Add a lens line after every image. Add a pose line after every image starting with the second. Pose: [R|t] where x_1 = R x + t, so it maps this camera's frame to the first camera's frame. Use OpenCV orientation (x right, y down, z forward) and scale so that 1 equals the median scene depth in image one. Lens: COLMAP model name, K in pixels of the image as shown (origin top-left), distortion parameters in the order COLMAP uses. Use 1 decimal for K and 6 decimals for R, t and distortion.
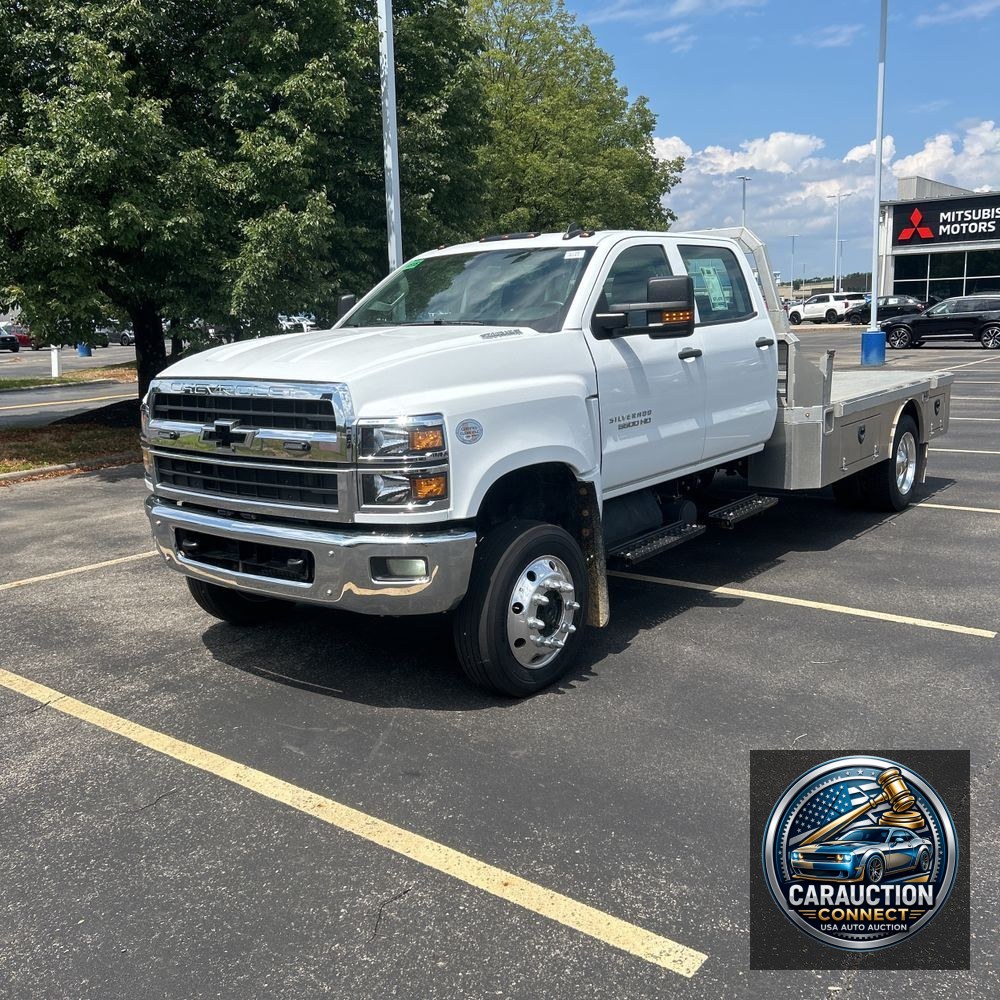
lens RADIAL K [[1023.3, 0, 479.1], [0, 1023.3, 498.0], [0, 0, 1]] dist [0.054732, -0.056399]
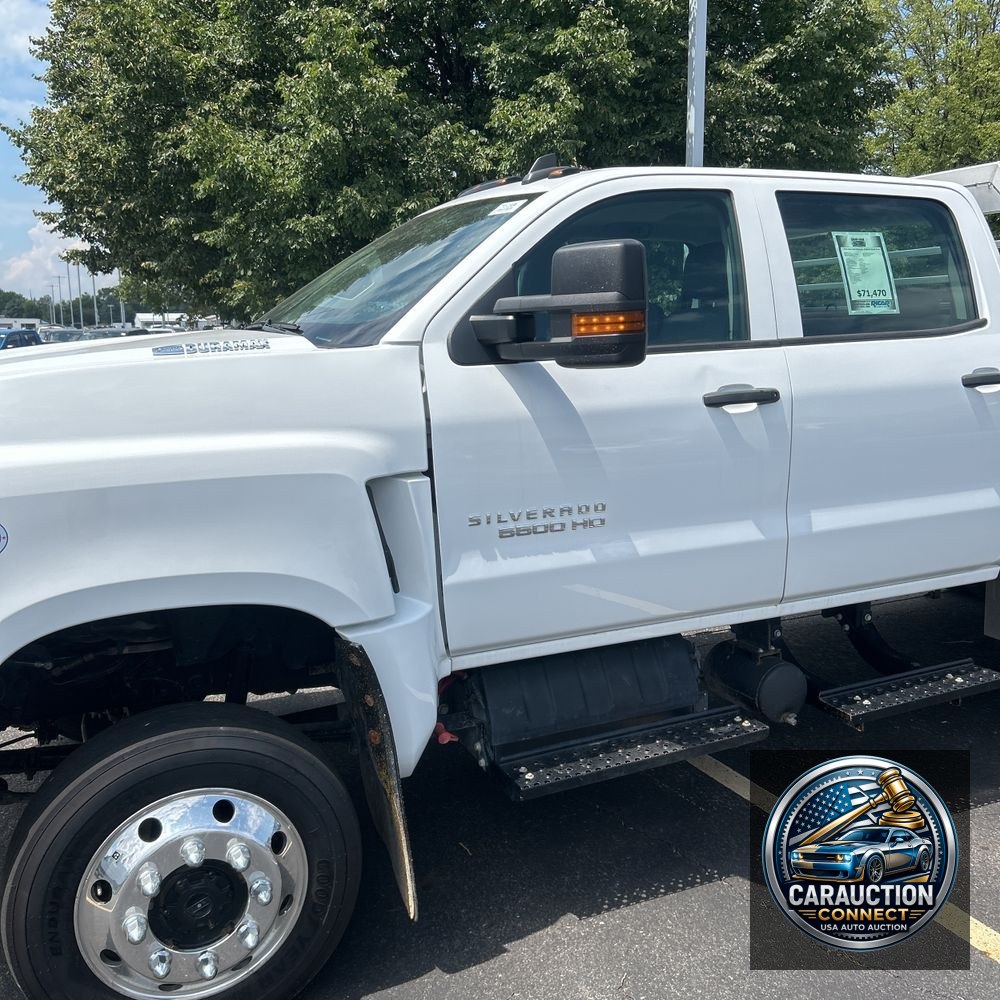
lens RADIAL K [[1013.4, 0, 497.2], [0, 1013.4, 484.8], [0, 0, 1]] dist [0.061073, -0.074856]
pose [[0.895470, 0.089369, -0.436058, 0.306072], [-0.095256, 0.995417, 0.008395, -0.084425], [0.434810, 0.034020, 0.899880, 0.461908]]
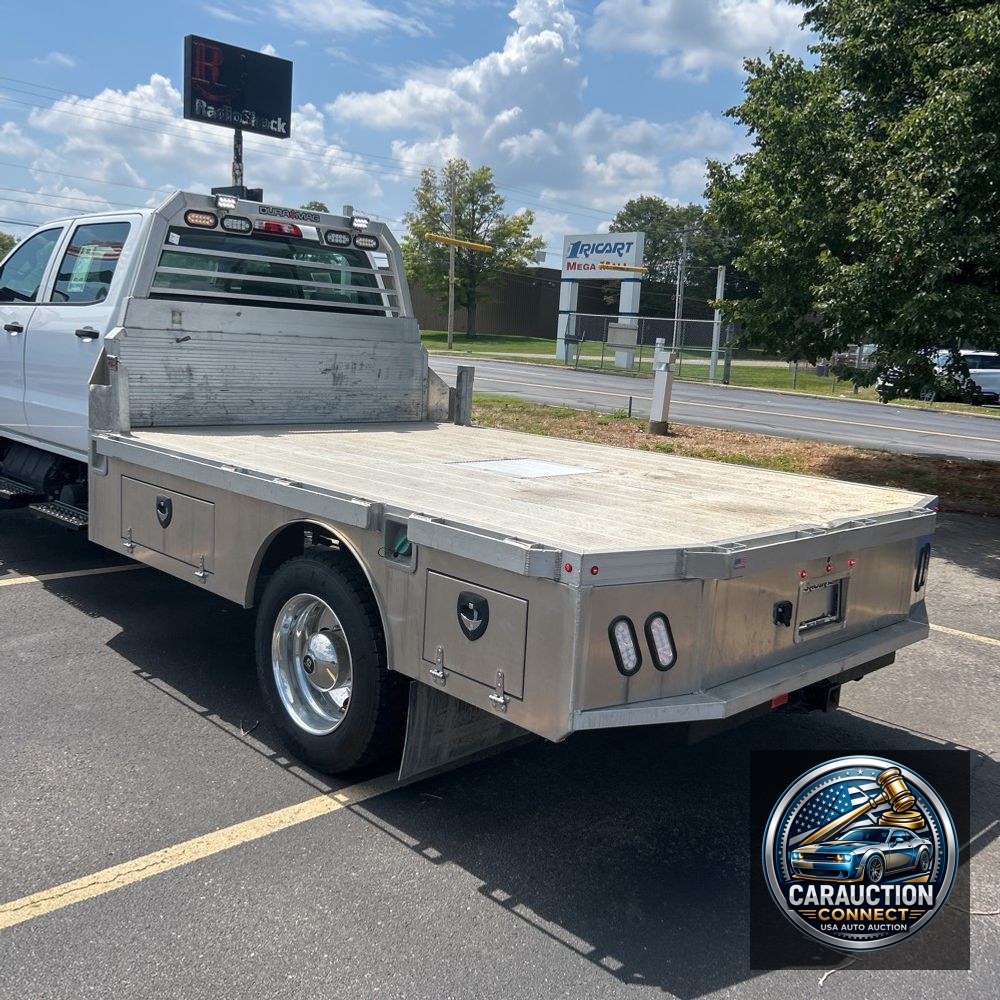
lens RADIAL K [[1013.4, 0, 497.2], [0, 1013.4, 484.8], [0, 0, 1]] dist [0.061073, -0.074856]
pose [[-0.119806, 0.176713, -0.976944, 1.144606], [-0.233075, 0.951523, 0.200697, -0.297013], [0.965050, 0.251746, -0.072811, 1.510390]]
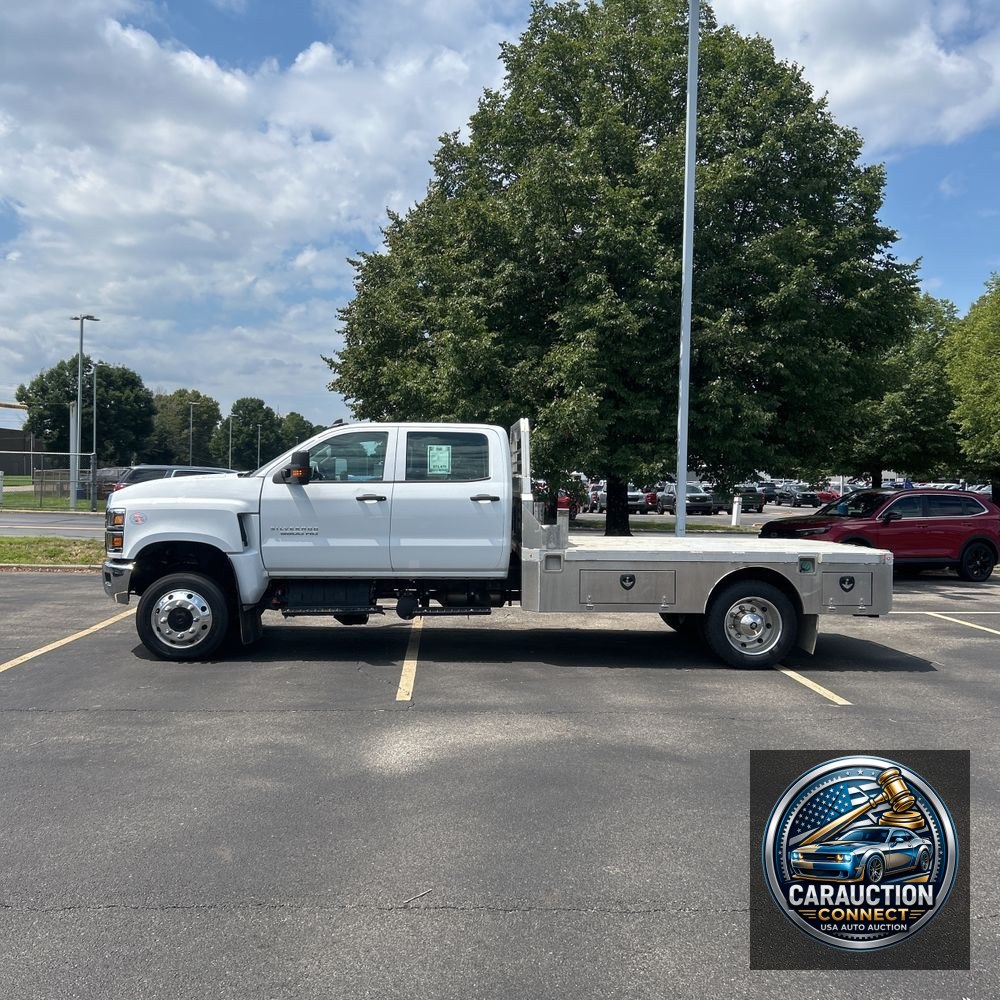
lens RADIAL K [[1013.4, 0, 497.2], [0, 1013.4, 484.8], [0, 0, 1]] dist [0.061073, -0.074856]
pose [[0.659590, 0.048085, -0.750086, 1.437753], [-0.172217, 0.981071, -0.088547, -0.052536], [0.731630, 0.187583, 0.655385, 0.102066]]
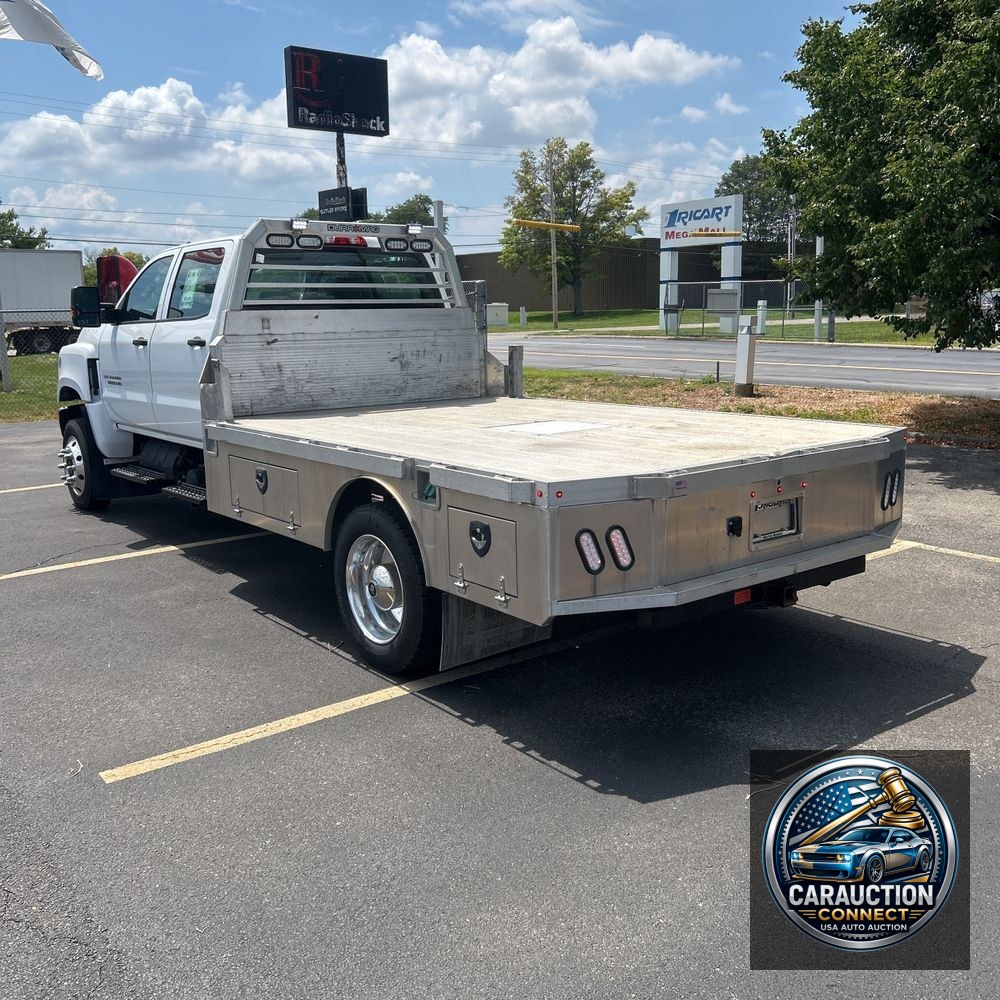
lens RADIAL K [[1013.4, 0, 497.2], [0, 1013.4, 484.8], [0, 0, 1]] dist [0.061073, -0.074856]
pose [[-0.224992, 0.206380, -0.952253, 1.282571], [-0.148142, 0.958703, 0.242779, -0.325602], [0.963033, 0.195692, -0.185128, 1.603904]]
